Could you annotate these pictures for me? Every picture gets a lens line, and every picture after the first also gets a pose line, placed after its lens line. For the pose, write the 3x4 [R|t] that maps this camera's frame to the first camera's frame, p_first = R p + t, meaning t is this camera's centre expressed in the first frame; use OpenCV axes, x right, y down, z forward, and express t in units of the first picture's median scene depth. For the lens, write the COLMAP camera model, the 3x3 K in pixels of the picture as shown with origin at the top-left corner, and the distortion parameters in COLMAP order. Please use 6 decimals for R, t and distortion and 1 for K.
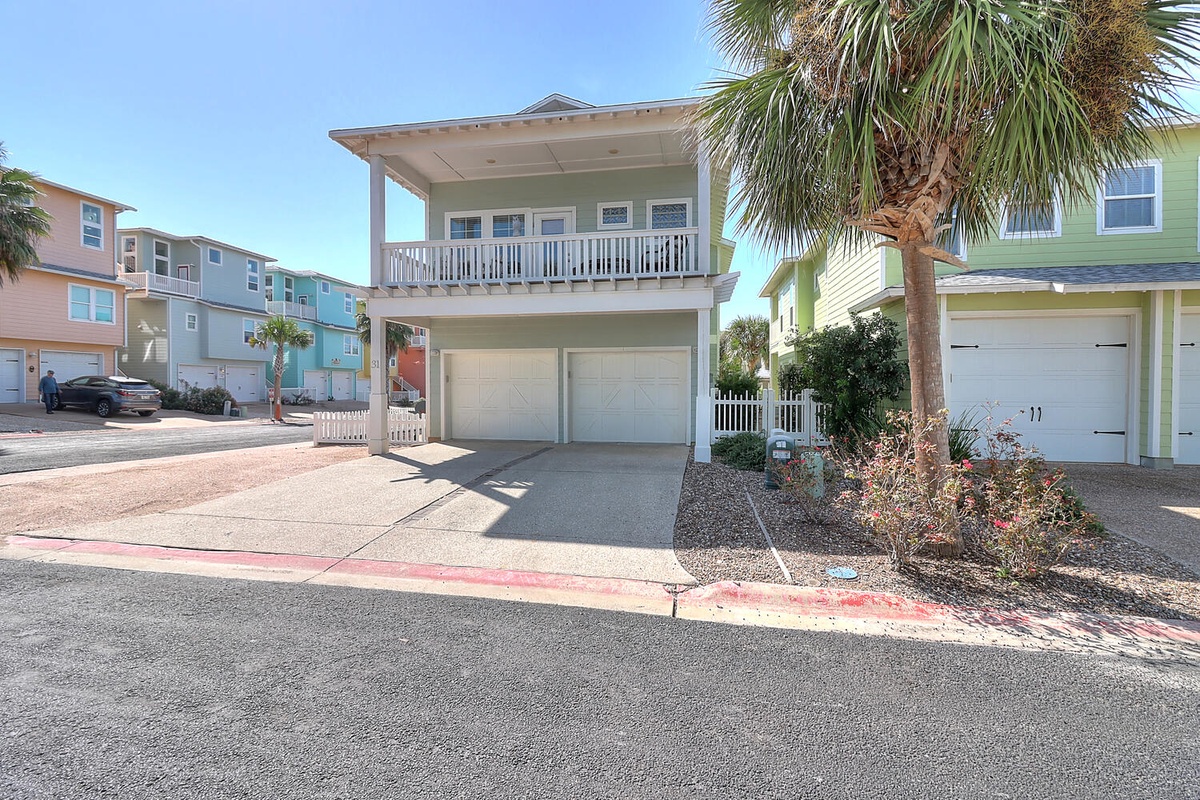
lens RADIAL K [[553.4, 0, 596.7], [0, 553.4, 391.8], [0, 0, 1]] dist [-0.003368, -0.000456]
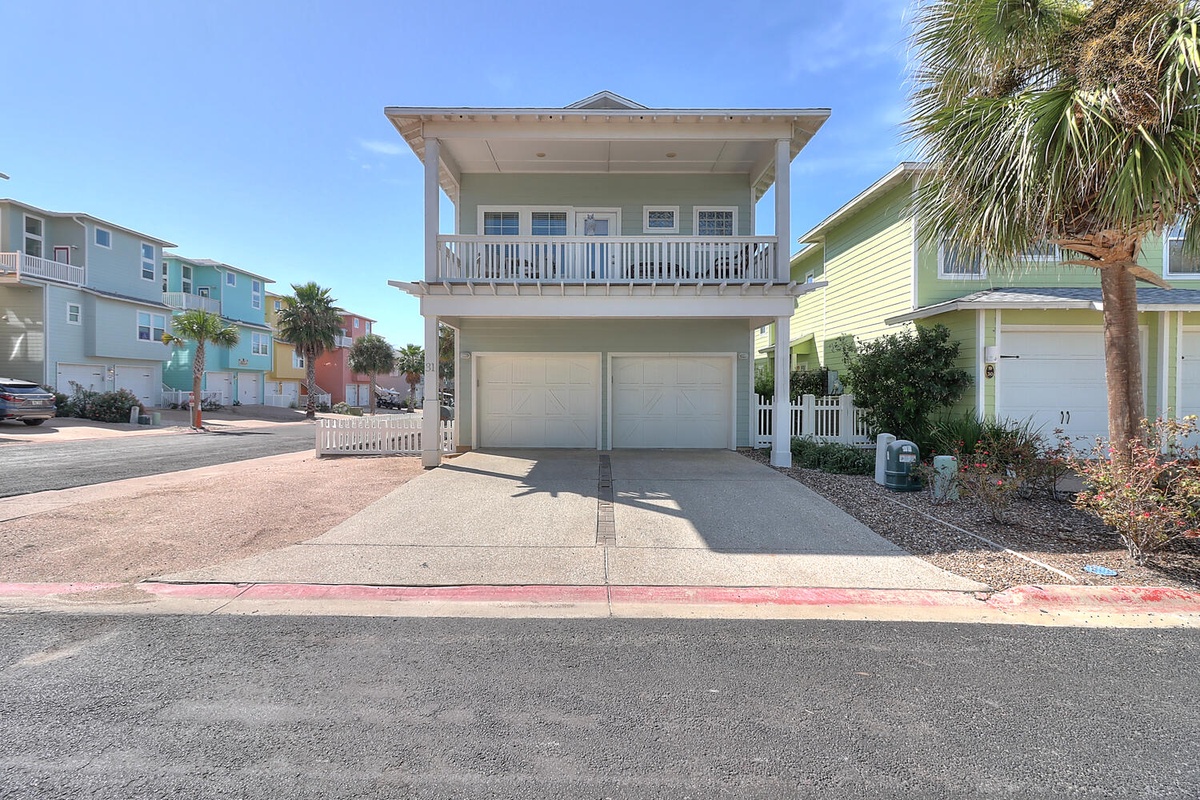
lens RADIAL K [[553.5, 0, 603.5], [0, 553.5, 389.6], [0, 0, 1]] dist [-0.000163, -0.000325]
pose [[0.983136, 0.002736, 0.182855, -0.242885], [-0.000770, 0.999941, -0.010825, -0.002687], [-0.182874, 0.010502, 0.983080, 0.044830]]
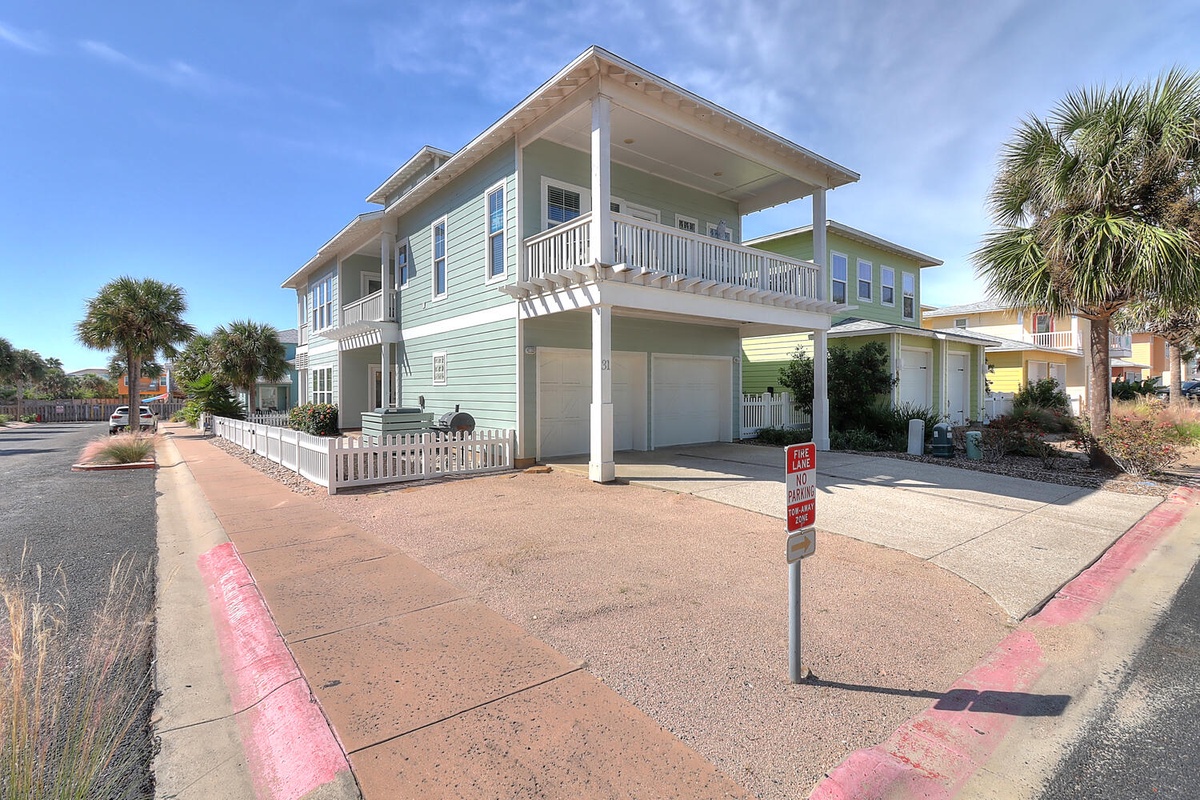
lens RADIAL K [[553.4, 0, 596.7], [0, 553.4, 391.8], [0, 0, 1]] dist [-0.003368, -0.000456]
pose [[0.661071, -0.007955, 0.750281, -0.848934], [0.013141, 0.999913, -0.000976, -0.010608], [-0.750209, 0.010504, 0.661118, 0.425918]]
